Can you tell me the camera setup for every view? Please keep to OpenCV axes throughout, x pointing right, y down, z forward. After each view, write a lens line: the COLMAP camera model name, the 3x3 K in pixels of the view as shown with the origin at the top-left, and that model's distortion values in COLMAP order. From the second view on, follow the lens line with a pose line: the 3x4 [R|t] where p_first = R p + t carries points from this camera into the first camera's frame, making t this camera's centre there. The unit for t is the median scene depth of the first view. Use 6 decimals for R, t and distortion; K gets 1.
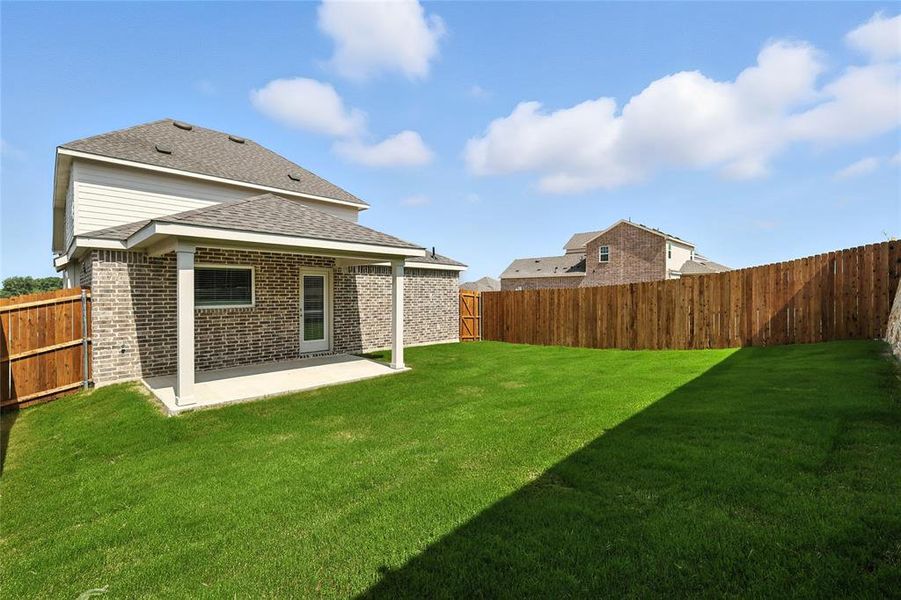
lens RADIAL K [[399.7, 0, 449.0], [0, 399.7, 295.0], [0, 0, 1]] dist [0.004381, 0.000583]
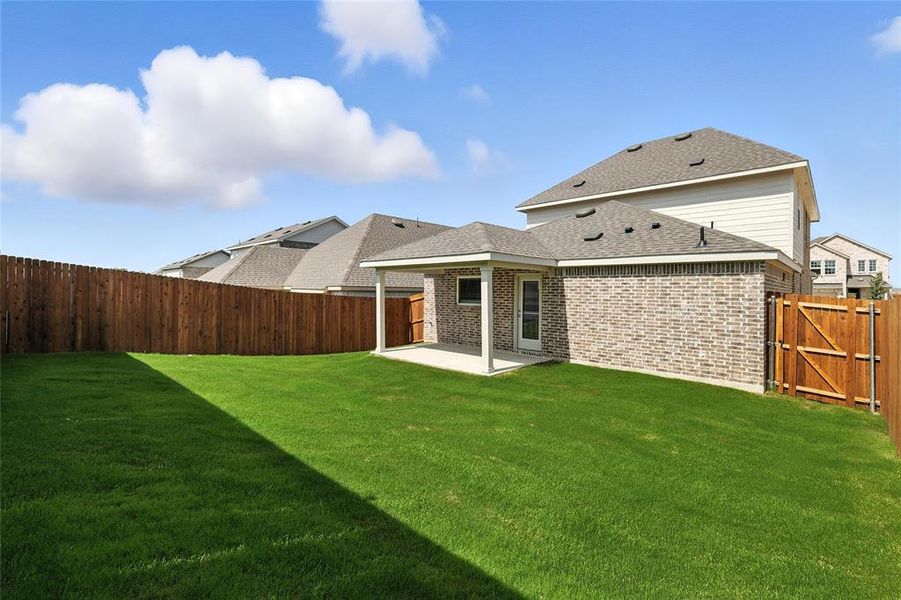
lens RADIAL K [[399.7, 0, 449.2], [0, 399.7, 292.6], [0, 0, 1]] dist [0.004381, 0.000583]
pose [[0.007669, 0.005206, -0.999957, 0.718441], [-0.016401, 0.999853, 0.005079, -0.016495], [0.999836, 0.016361, 0.007754, 0.728361]]
